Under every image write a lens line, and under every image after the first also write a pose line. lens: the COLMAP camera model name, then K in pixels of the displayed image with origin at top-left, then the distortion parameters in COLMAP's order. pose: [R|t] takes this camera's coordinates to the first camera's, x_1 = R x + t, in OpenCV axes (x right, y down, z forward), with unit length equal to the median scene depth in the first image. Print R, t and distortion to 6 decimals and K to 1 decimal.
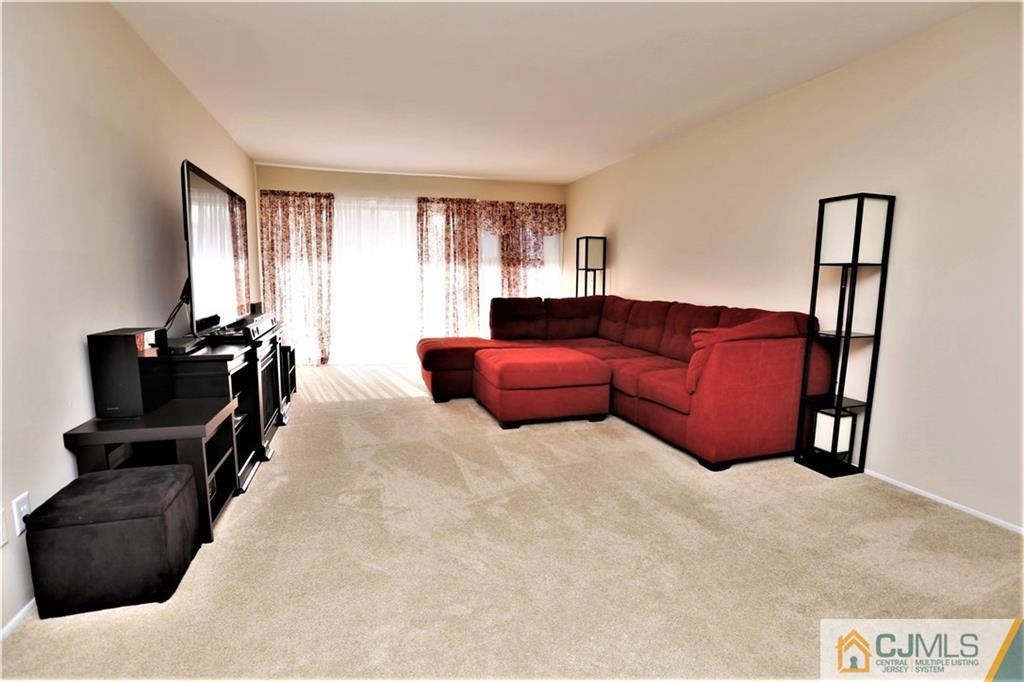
lens RADIAL K [[485.2, 0, 509.8], [0, 485.2, 344.6], [0, 0, 1]] dist [-0.055133, 0.019949]
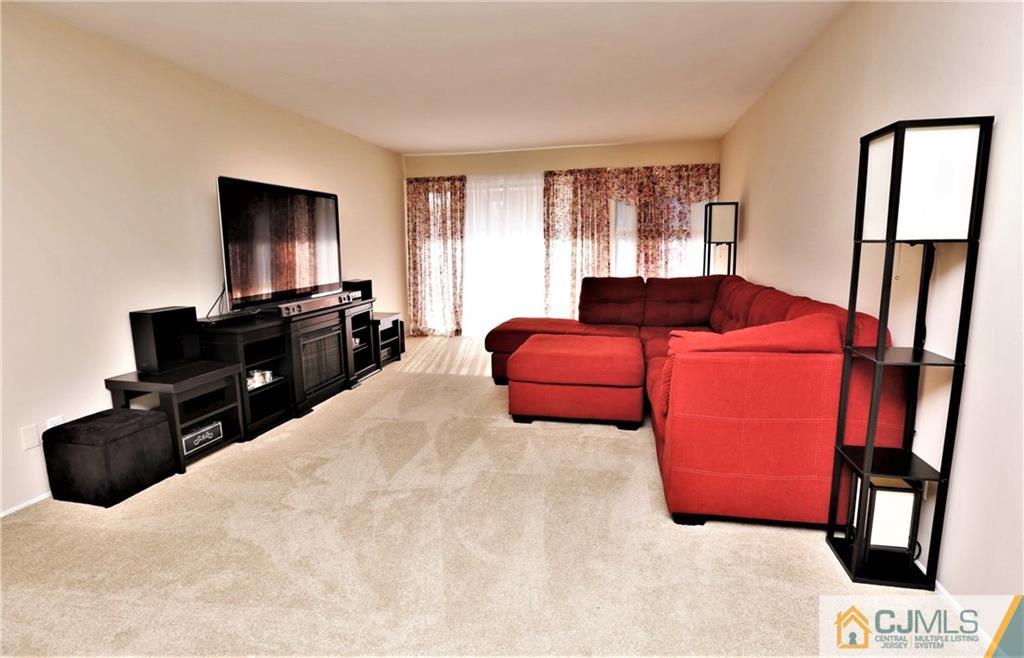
lens RADIAL K [[496.7, 0, 511.3], [0, 496.7, 319.2], [0, 0, 1]] dist [-0.040684, 0.000599]
pose [[0.866282, 0.052489, -0.496790, 0.278410], [-0.047448, 0.998614, 0.022774, -0.028156], [0.497297, 0.003843, 0.867572, 0.103347]]
